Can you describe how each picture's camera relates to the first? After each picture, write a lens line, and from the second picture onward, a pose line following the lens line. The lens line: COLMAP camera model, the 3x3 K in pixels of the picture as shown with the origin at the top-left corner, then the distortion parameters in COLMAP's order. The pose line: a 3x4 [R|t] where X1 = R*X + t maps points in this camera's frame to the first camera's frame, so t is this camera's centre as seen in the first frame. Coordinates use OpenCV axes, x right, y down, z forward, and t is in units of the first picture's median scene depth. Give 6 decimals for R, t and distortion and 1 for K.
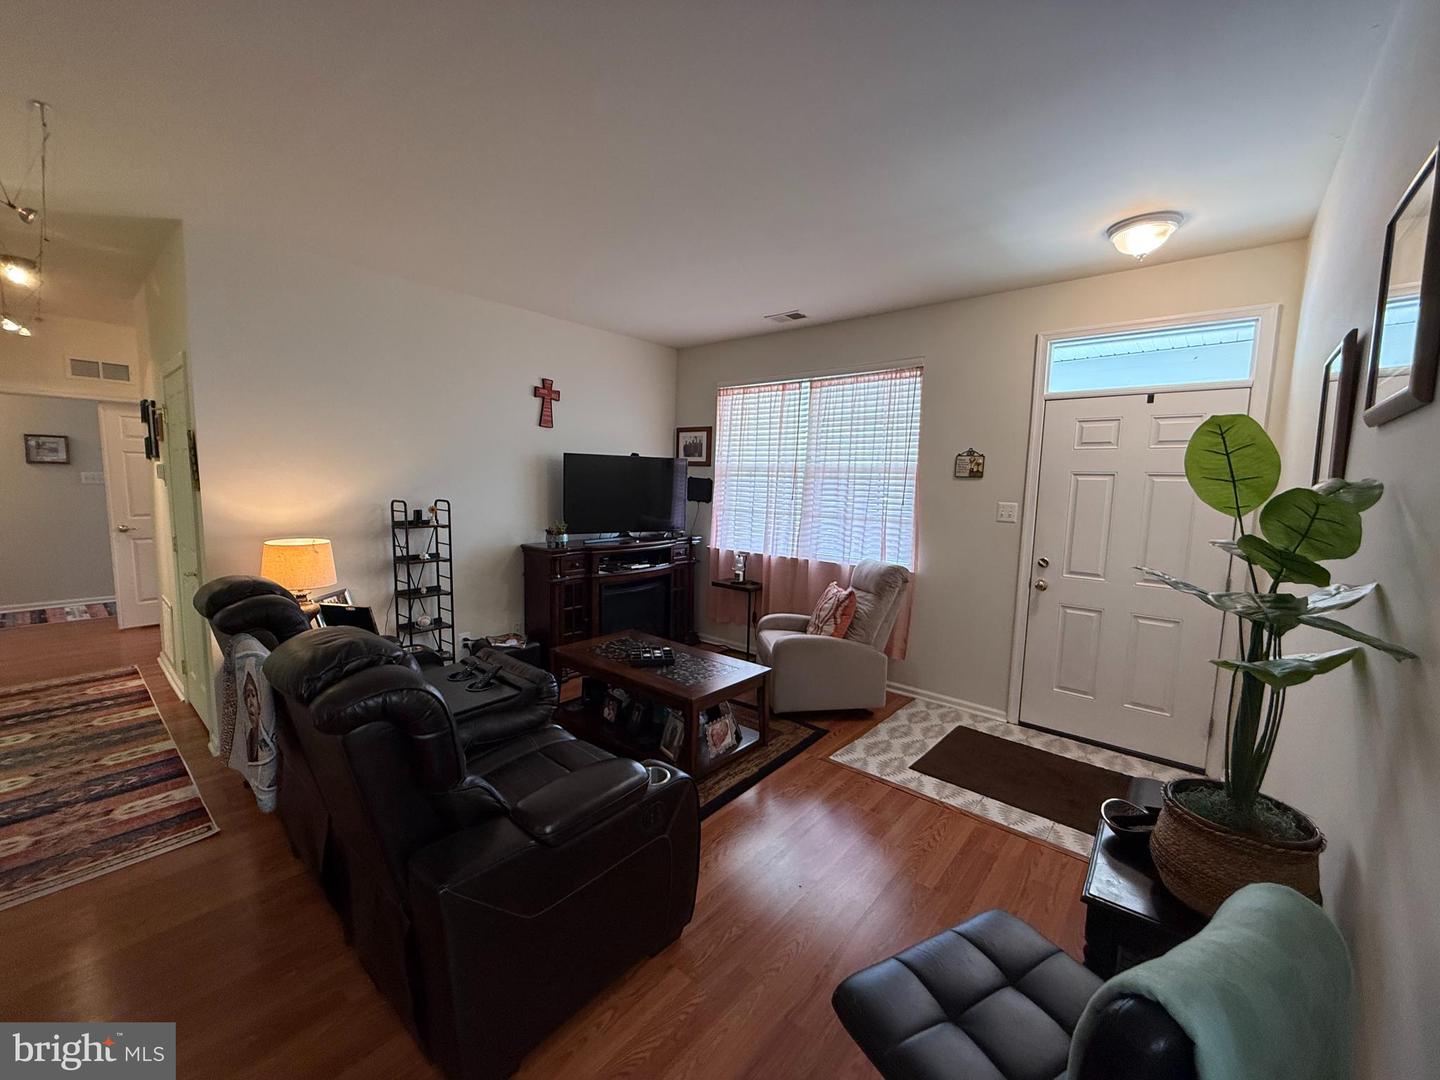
lens RADIAL K [[573.1, 0, 719.1], [0, 573.1, 544.0], [0, 0, 1]] dist [0.006806, -0.001561]
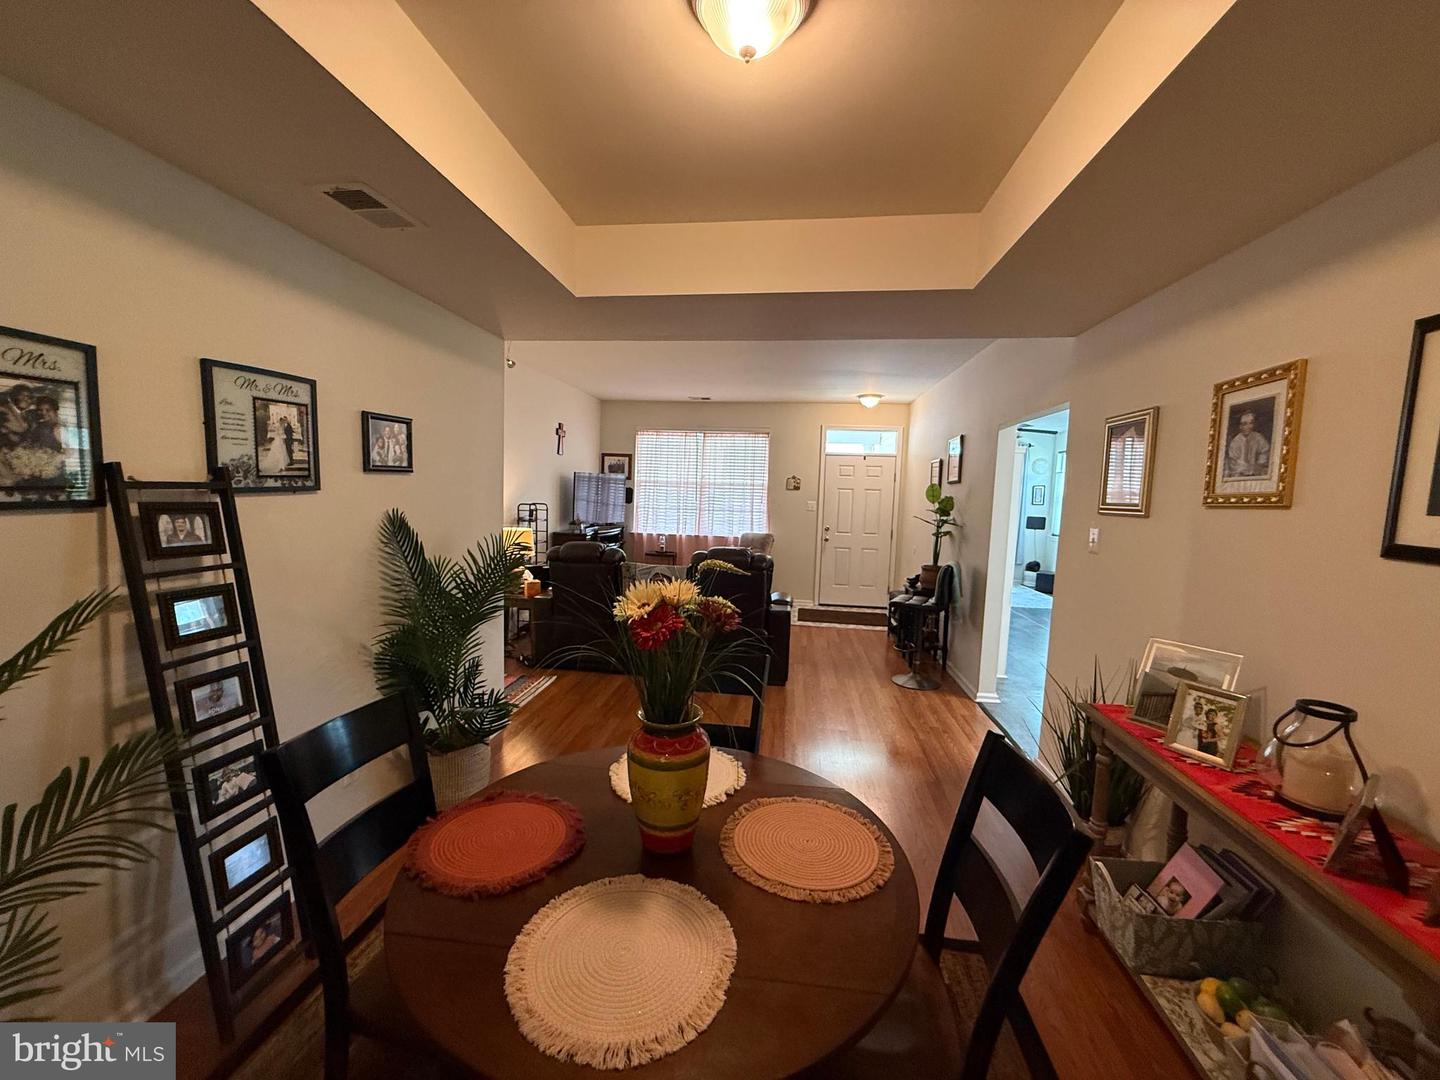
lens RADIAL K [[573.1, 0, 717.3], [0, 573.1, 542.8], [0, 0, 1]] dist [0.006806, -0.001561]
pose [[0.841050, -0.048323, 0.538795, -0.817896], [0.049281, 0.998705, 0.012643, 0.032280], [-0.538708, 0.015919, 0.842342, -0.522288]]
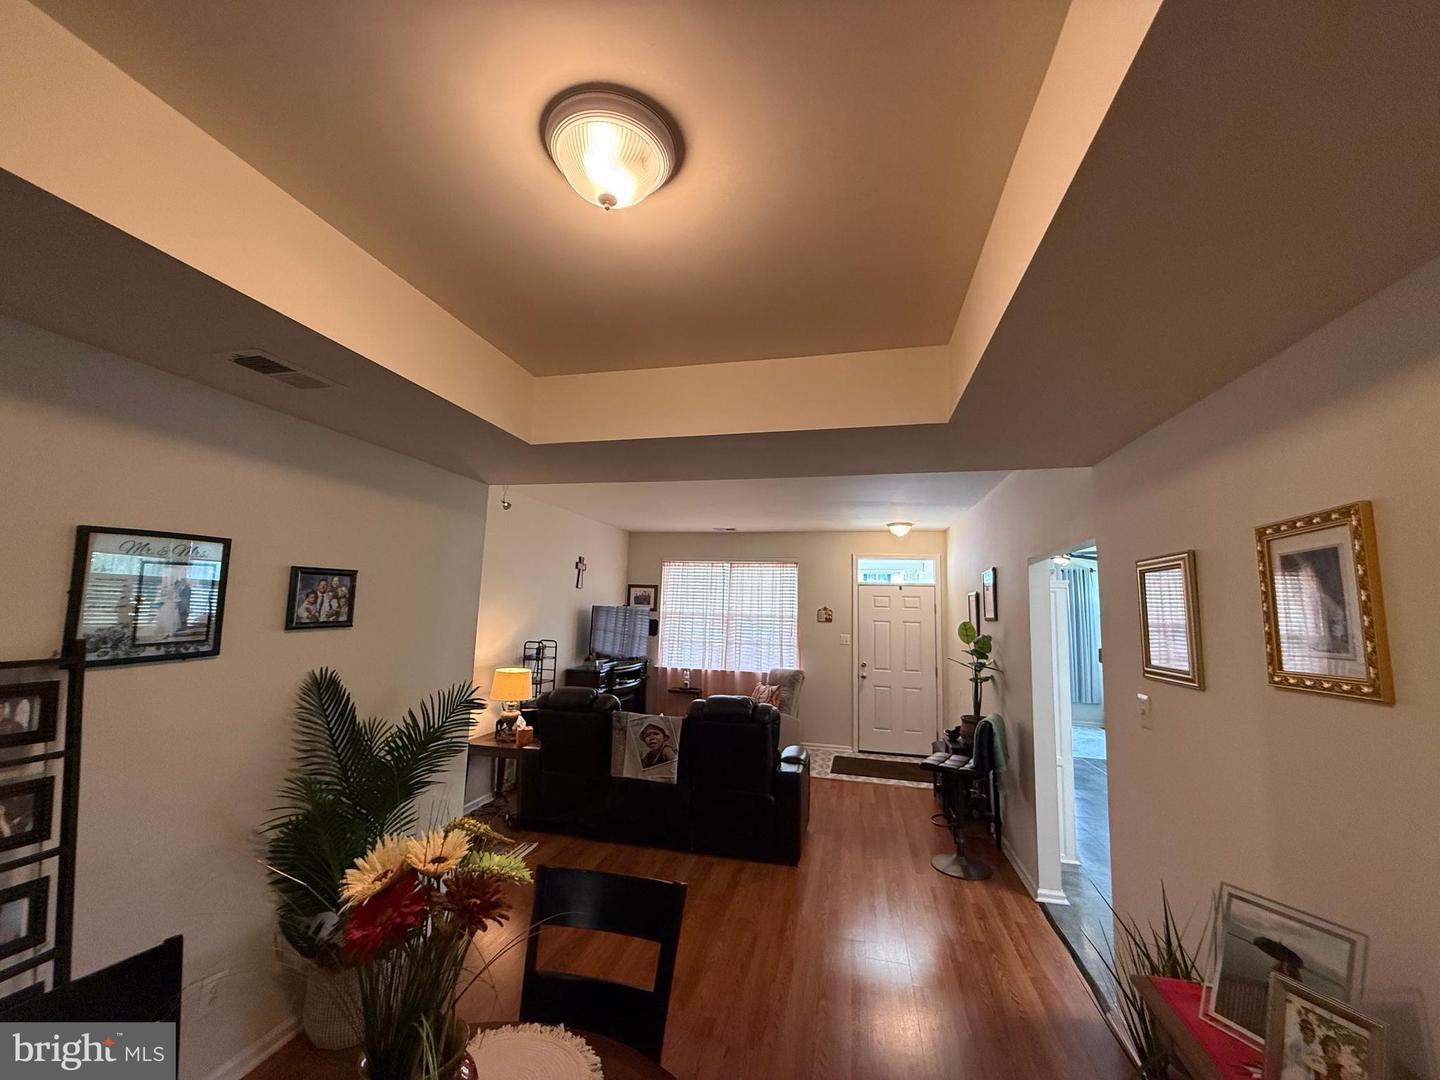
lens RADIAL K [[573.1, 0, 717.4], [0, 573.1, 543.5], [0, 0, 1]] dist [0.006806, -0.001561]
pose [[0.892479, 0.051299, 0.448162, -0.687705], [0.044080, 0.978840, -0.199825, -0.003132], [-0.448929, 0.198095, 0.871333, -0.512262]]
